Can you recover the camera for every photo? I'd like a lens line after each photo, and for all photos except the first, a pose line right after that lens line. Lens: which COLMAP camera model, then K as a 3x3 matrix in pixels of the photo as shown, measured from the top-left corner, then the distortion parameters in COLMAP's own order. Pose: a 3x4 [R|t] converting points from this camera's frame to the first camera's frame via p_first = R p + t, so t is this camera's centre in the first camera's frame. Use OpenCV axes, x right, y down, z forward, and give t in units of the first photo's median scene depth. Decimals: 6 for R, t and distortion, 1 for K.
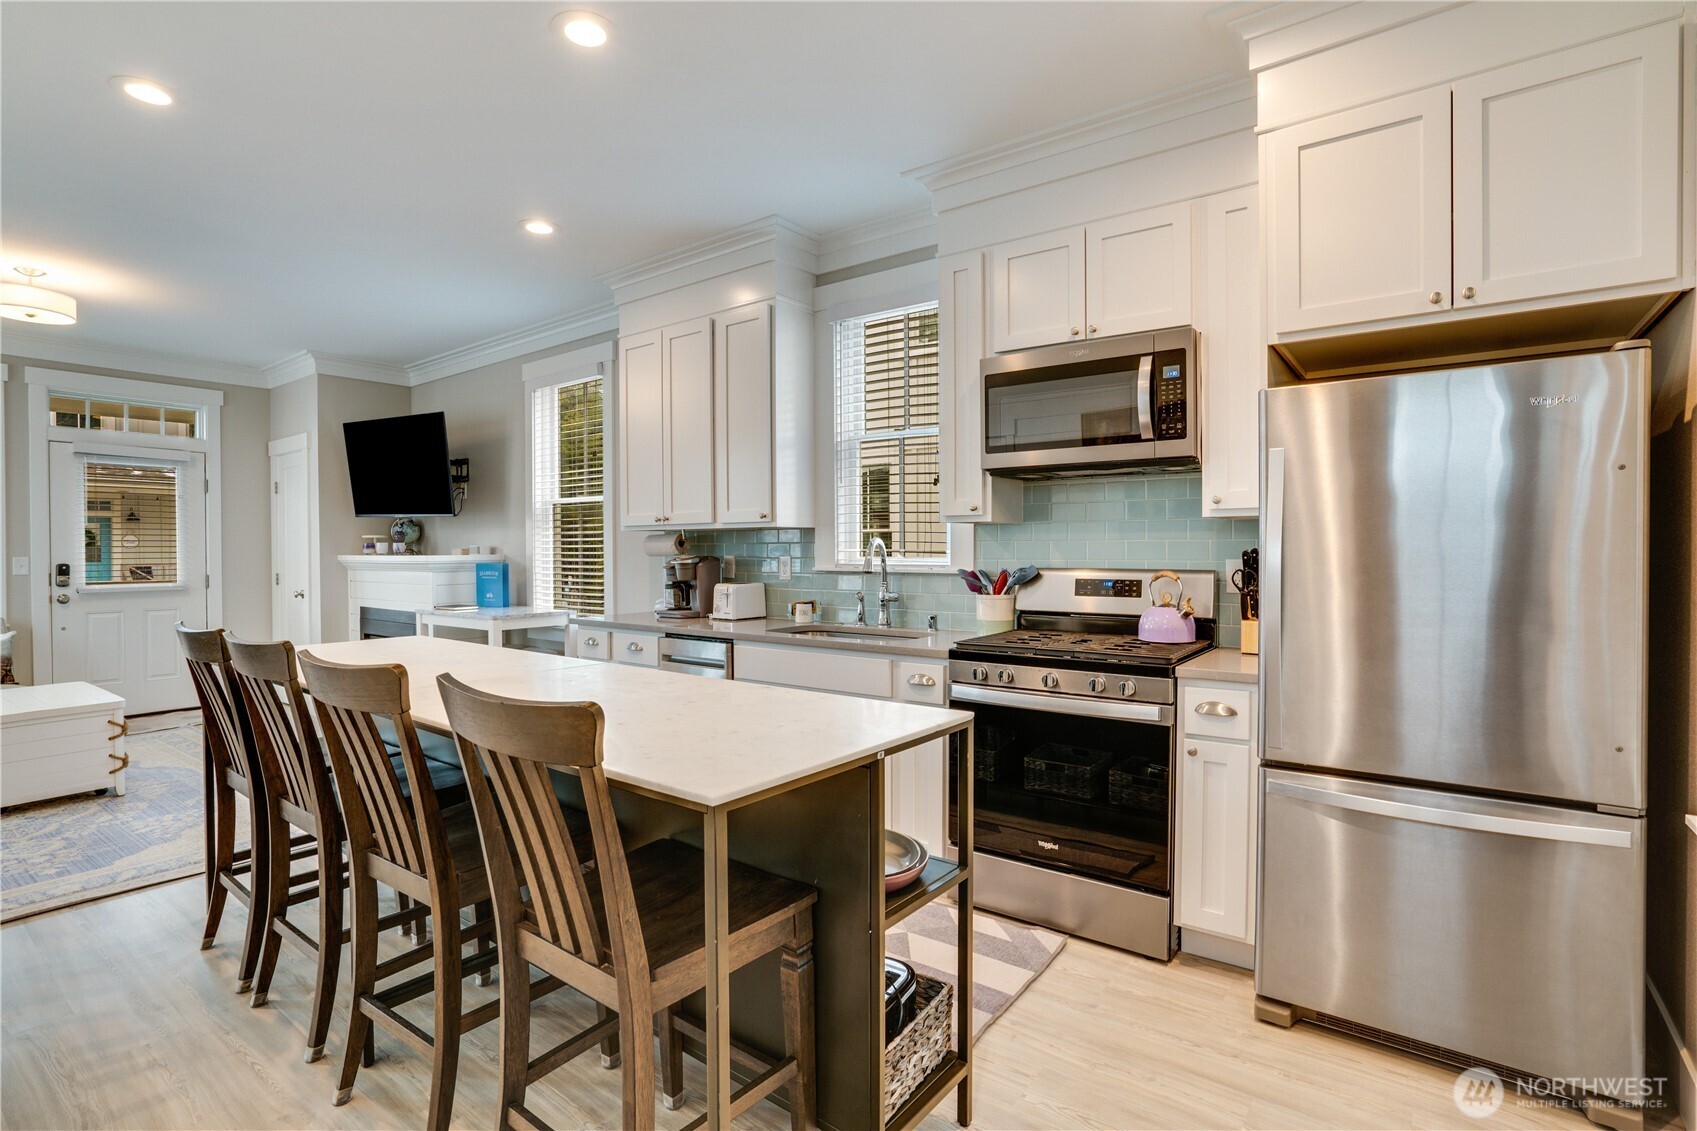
lens RADIAL K [[816.2, 0, 831.7], [0, 816.2, 559.8], [0, 0, 1]] dist [-0.059214, 0.027027]
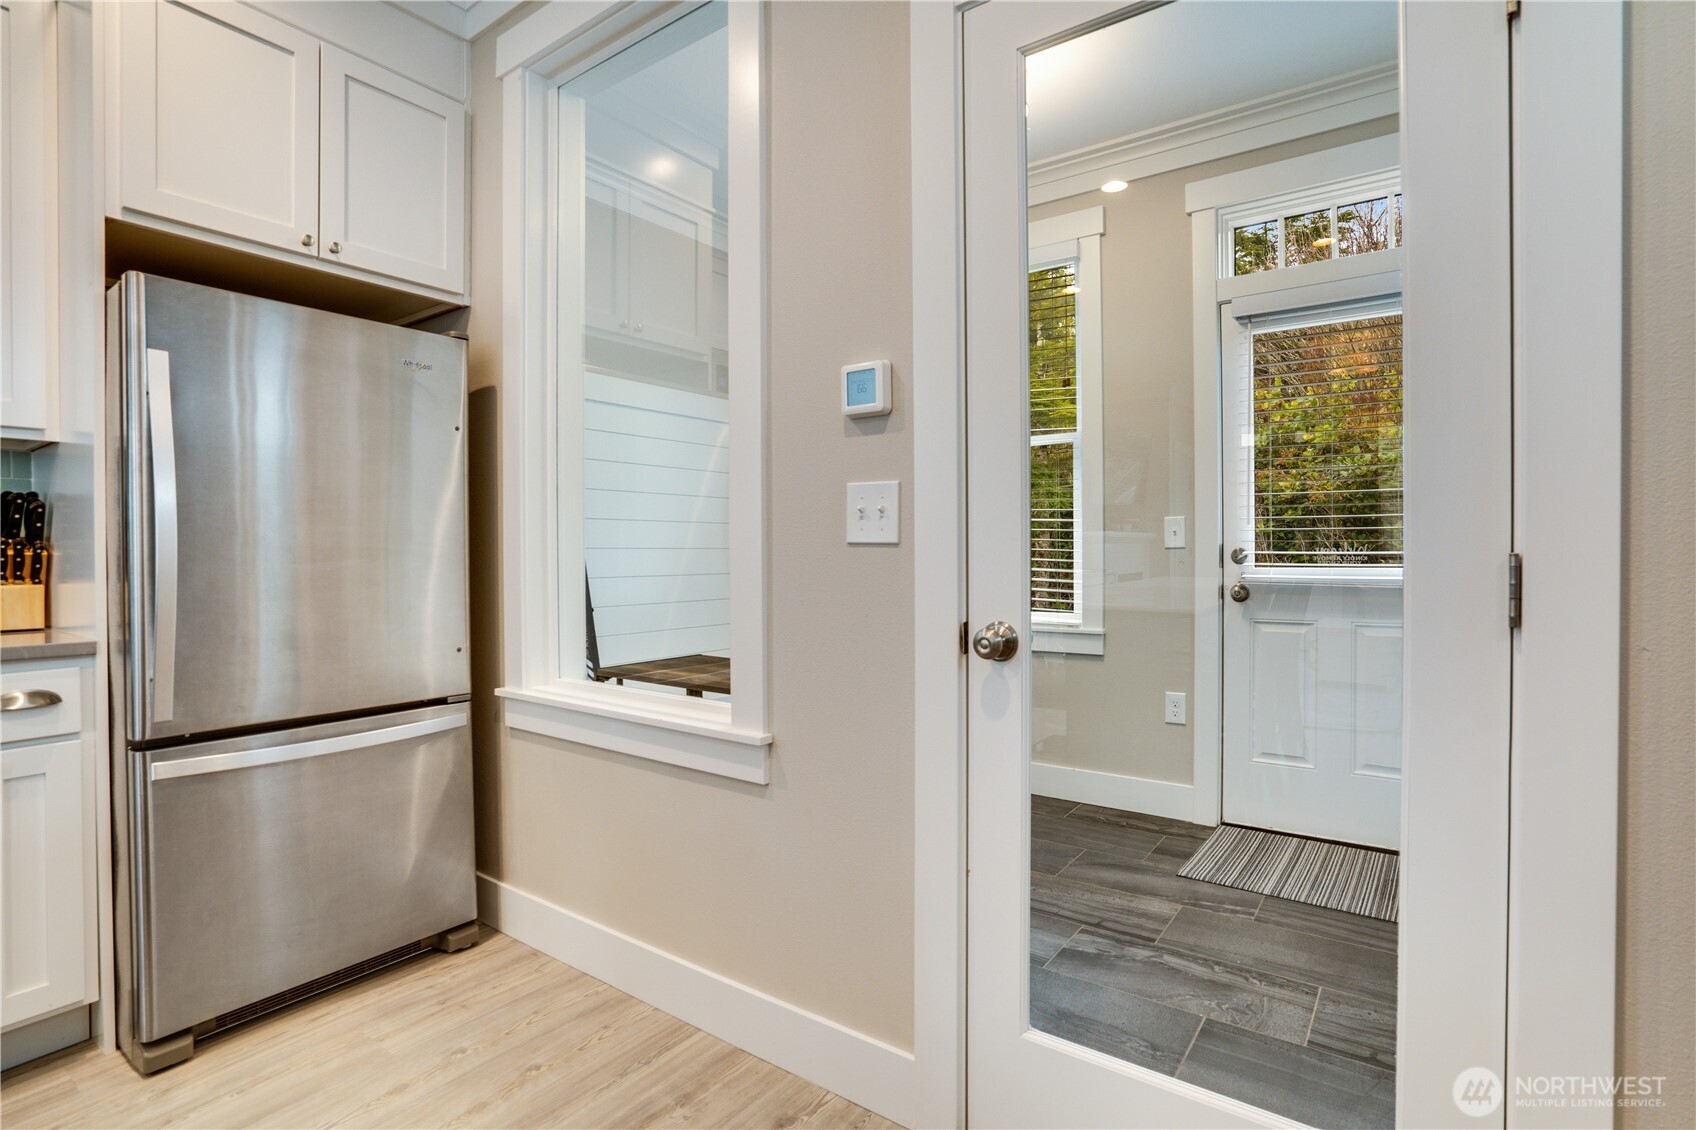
lens RADIAL K [[815.7, 0, 831.3], [0, 815.7, 559.3], [0, 0, 1]] dist [-0.059214, 0.027027]
pose [[-0.009304, -0.004051, 0.999949, -0.116908], [0.018193, 0.999826, 0.004219, 0.038158], [-0.999791, 0.018231, -0.009229, 0.156332]]
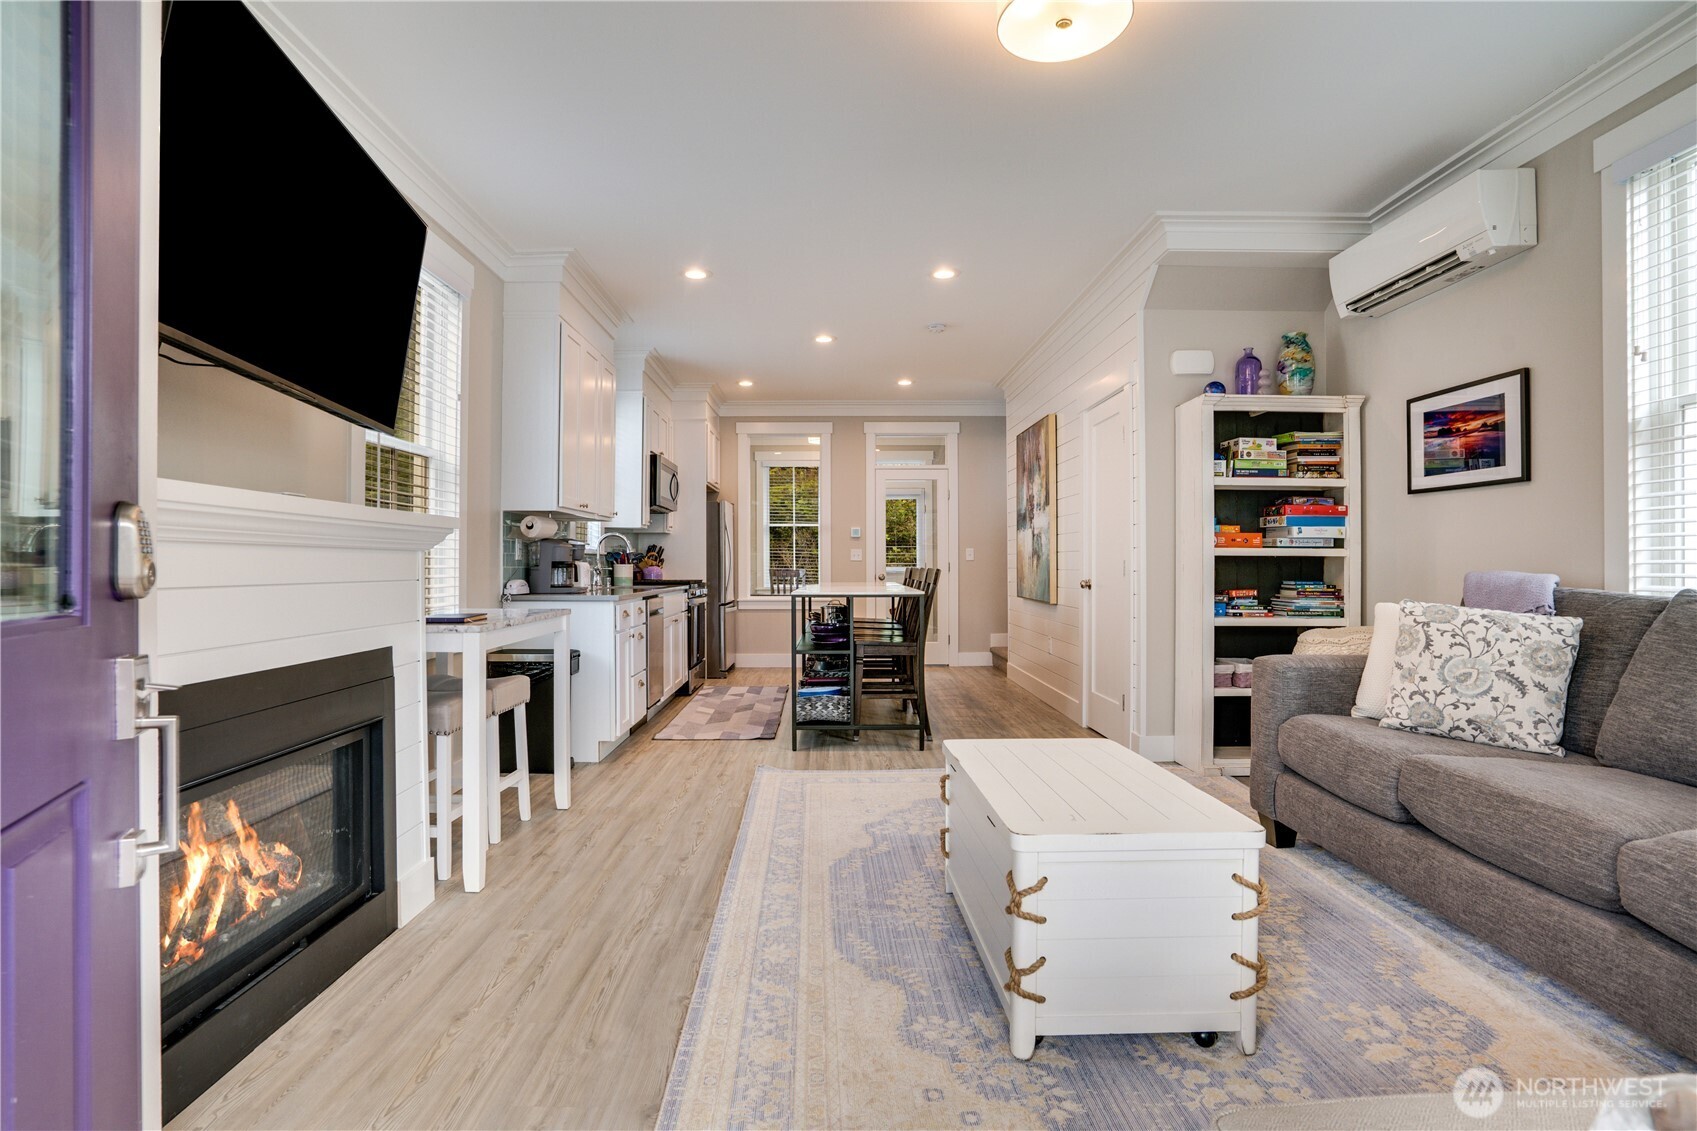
lens RADIAL K [[816.2, 0, 831.7], [0, 816.2, 559.8], [0, 0, 1]] dist [-0.059214, 0.027027]
pose [[-0.613180, 0.008741, 0.789895, -1.262432], [0.014826, 0.999890, 0.000445, 0.029025], [-0.789804, 0.011984, -0.613243, 1.369233]]
